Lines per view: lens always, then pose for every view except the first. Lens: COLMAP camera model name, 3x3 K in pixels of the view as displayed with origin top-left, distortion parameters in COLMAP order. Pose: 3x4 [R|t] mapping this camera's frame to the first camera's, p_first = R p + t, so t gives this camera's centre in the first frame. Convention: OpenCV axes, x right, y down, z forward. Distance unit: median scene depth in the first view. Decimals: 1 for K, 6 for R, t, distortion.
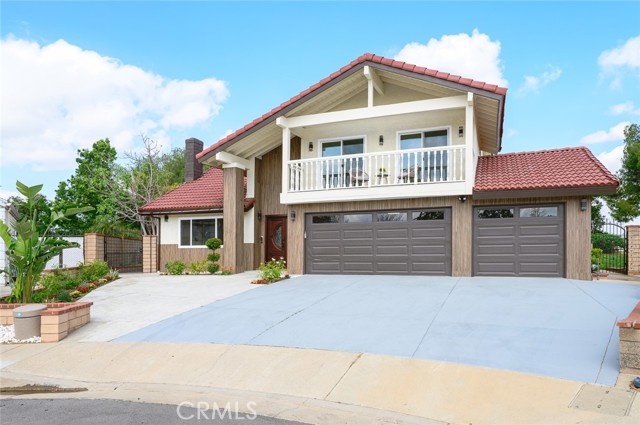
lens RADIAL K [[440.2, 0, 320.0], [0, 440.2, 230.0], [0, 0, 1]] dist [-0.001326, -0.000665]
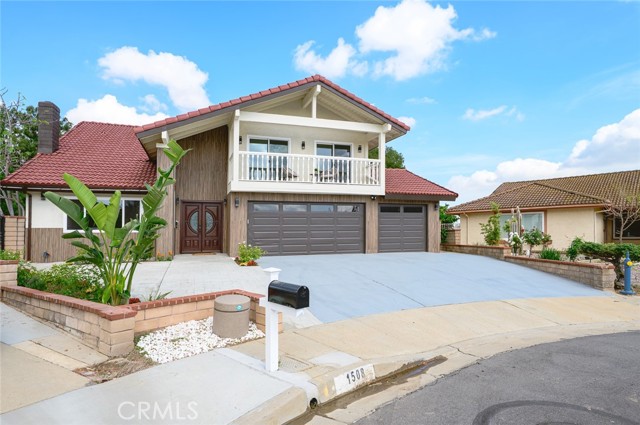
lens RADIAL K [[375.8, 0, 320.0], [0, 375.8, 212.5], [0, 0, 1]] dist [0.001528, 0.000104]
pose [[0.755742, 0.039414, 0.653682, -0.523015], [-0.024490, 0.999190, -0.031933, 0.016407], [-0.654411, 0.008125, 0.756095, 0.185924]]
